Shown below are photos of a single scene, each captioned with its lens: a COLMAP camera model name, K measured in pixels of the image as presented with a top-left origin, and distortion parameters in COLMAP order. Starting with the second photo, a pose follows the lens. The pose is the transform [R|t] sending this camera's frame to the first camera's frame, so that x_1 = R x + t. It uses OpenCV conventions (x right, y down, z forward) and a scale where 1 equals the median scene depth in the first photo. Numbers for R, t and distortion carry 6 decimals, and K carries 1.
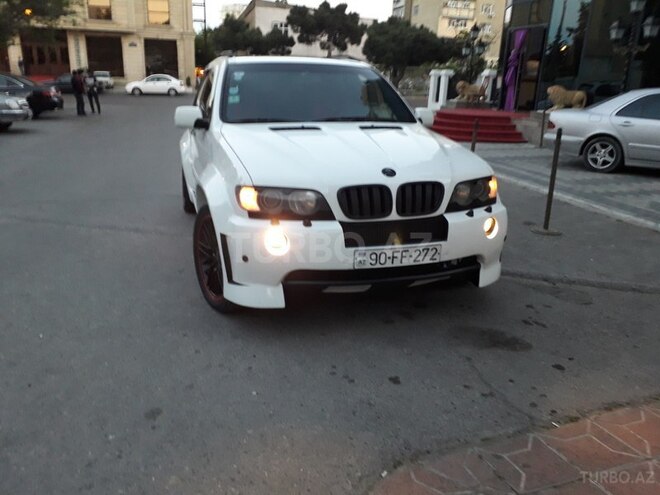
lens RADIAL K [[540.5, 0, 329.8], [0, 540.5, 248.0], [0, 0, 1]] dist [0.045029, -0.062644]
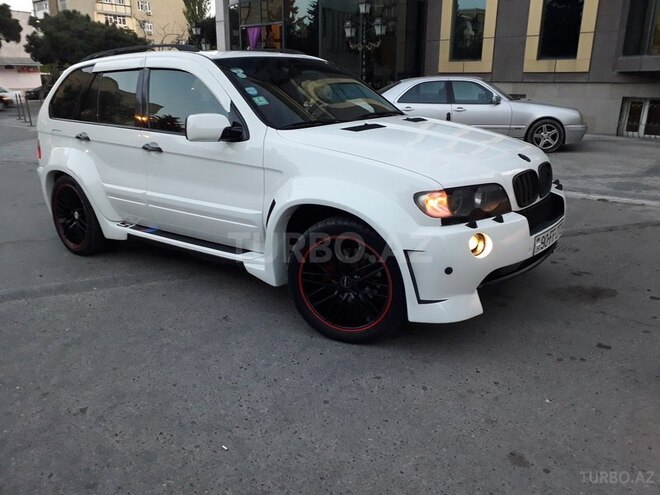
lens RADIAL K [[540.5, 0, 332.0], [0, 540.5, 248.9], [0, 0, 1]] dist [0.045029, -0.062644]
pose [[0.813865, -0.203417, 0.544284, -0.789052], [0.201570, 0.977389, 0.063876, -0.111379], [-0.544970, 0.057725, 0.836466, 0.346674]]
